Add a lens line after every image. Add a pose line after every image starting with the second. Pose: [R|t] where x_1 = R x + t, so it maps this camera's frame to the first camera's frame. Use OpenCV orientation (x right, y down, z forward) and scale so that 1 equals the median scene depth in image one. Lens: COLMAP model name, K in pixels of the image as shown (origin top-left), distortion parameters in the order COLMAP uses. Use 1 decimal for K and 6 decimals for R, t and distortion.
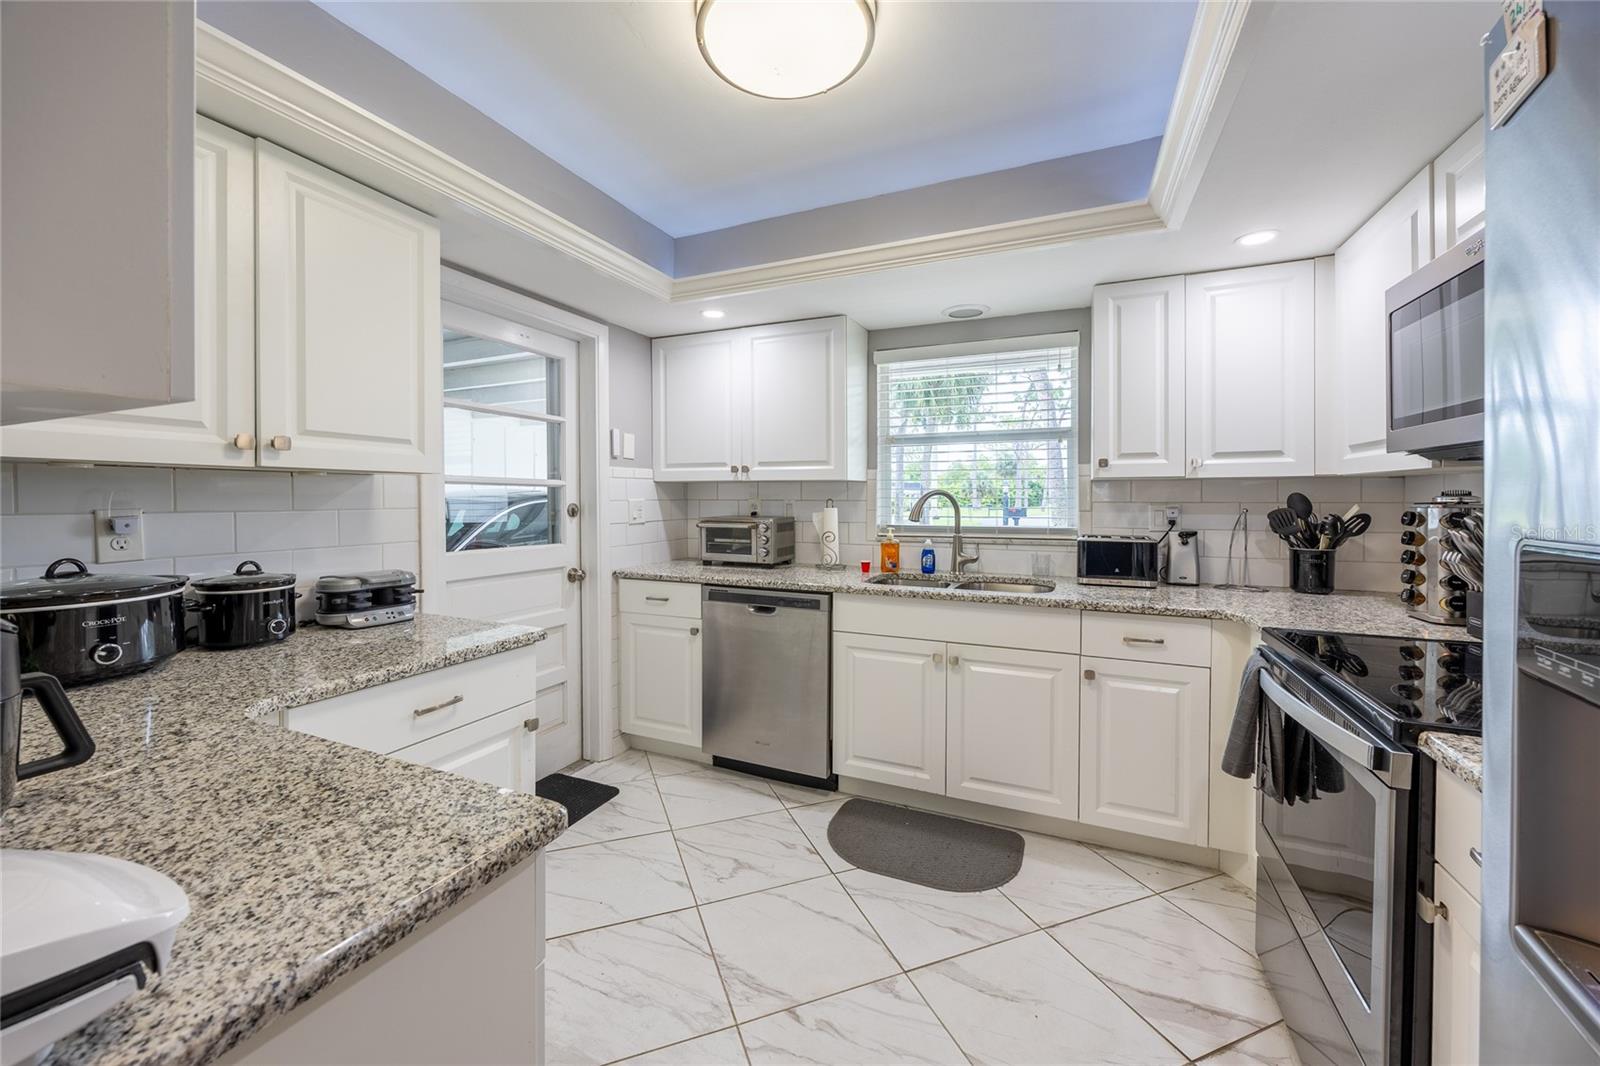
lens RADIAL K [[627.4, 0, 770.8], [0, 627.4, 516.1], [0, 0, 1]] dist [-0.003613, 0.000167]
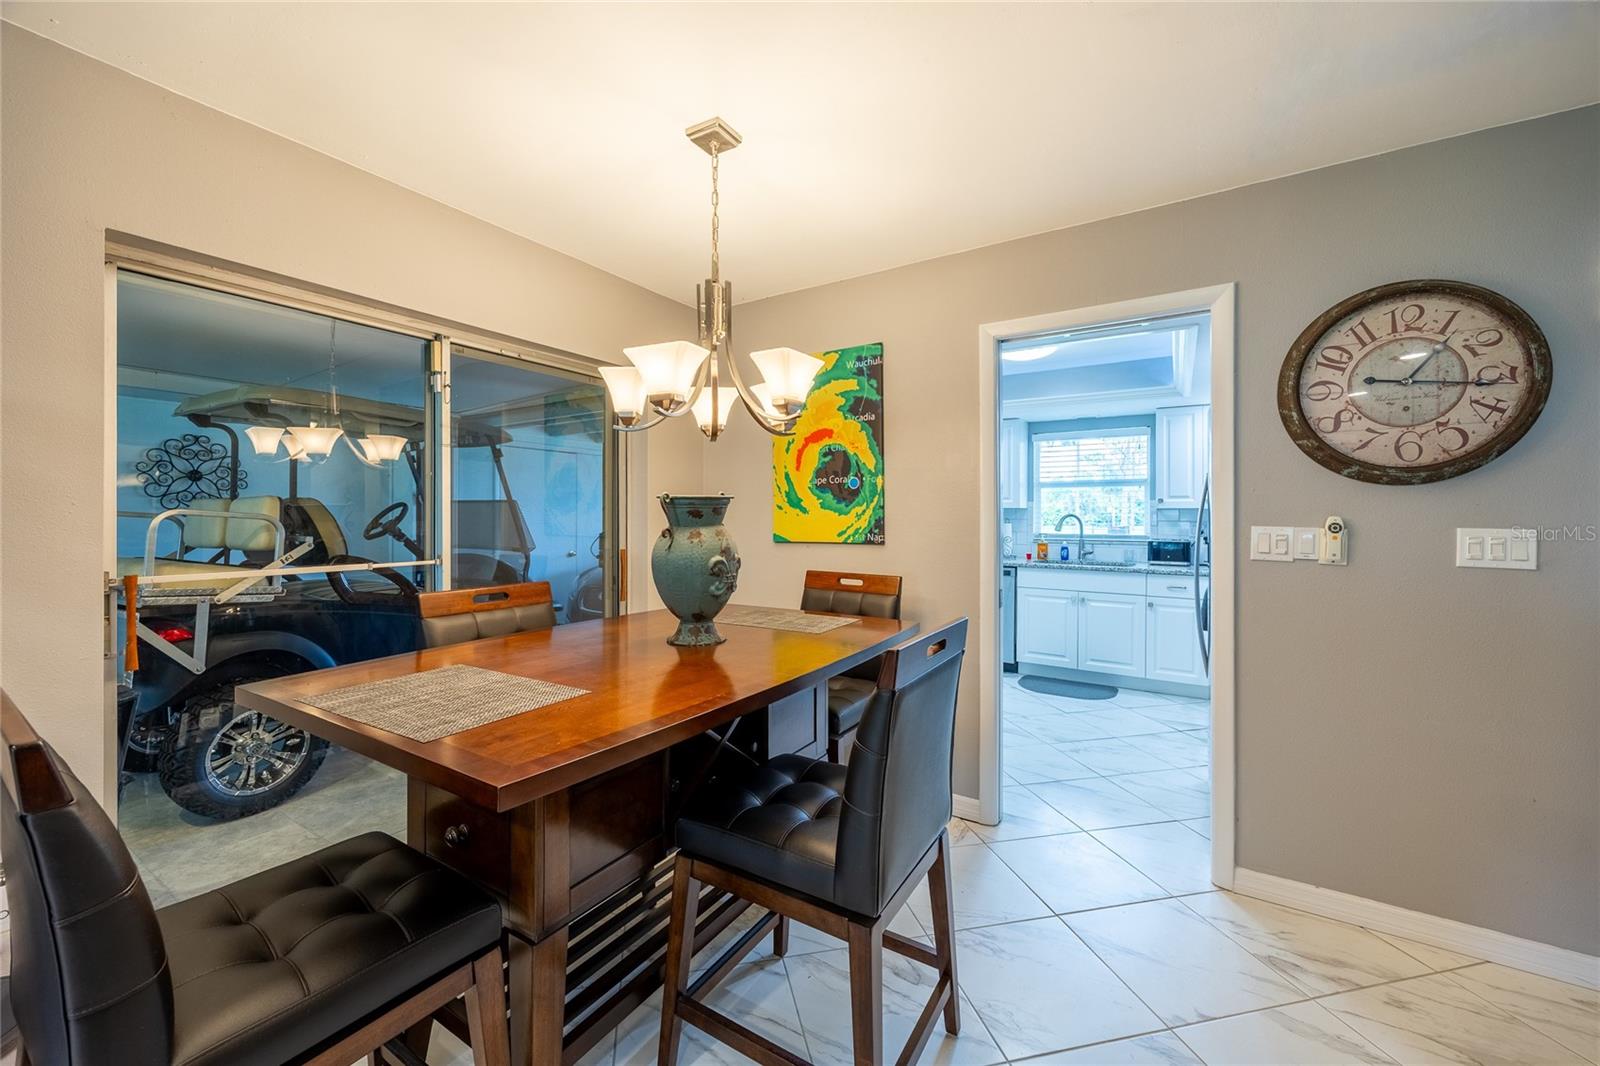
lens RADIAL K [[627.4, 0, 827.3], [0, 627.4, 522.7], [0, 0, 1]] dist [-0.003613, 0.000167]
pose [[0.997713, 0.005843, -0.067334, -0.314328], [-0.007052, 0.999818, -0.017739, 0.020807], [0.067218, 0.018174, 0.997573, -0.859233]]
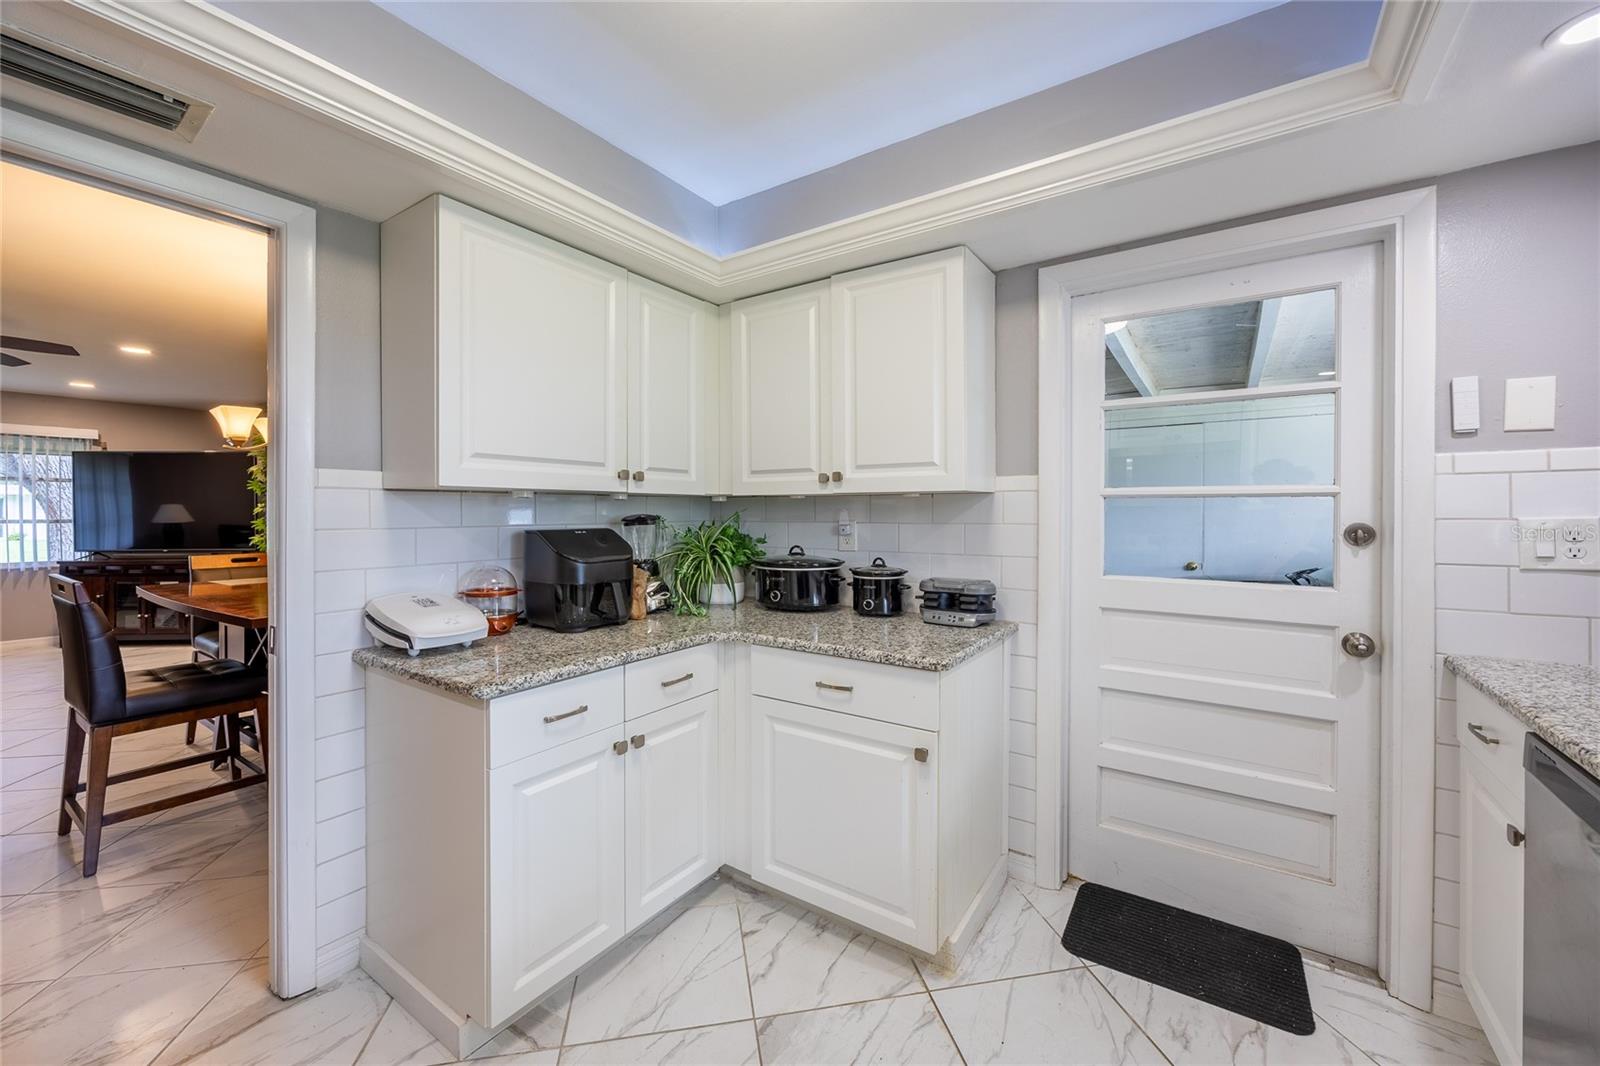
lens RADIAL K [[627.4, 0, 800.5], [0, 627.4, 521.4], [0, 0, 1]] dist [-0.003613, 0.000167]
pose [[-0.152355, 0.017584, -0.988169, 0.342265], [-0.024783, 0.999459, 0.021606, -0.021171], [0.988015, 0.027782, -0.151837, 0.569183]]
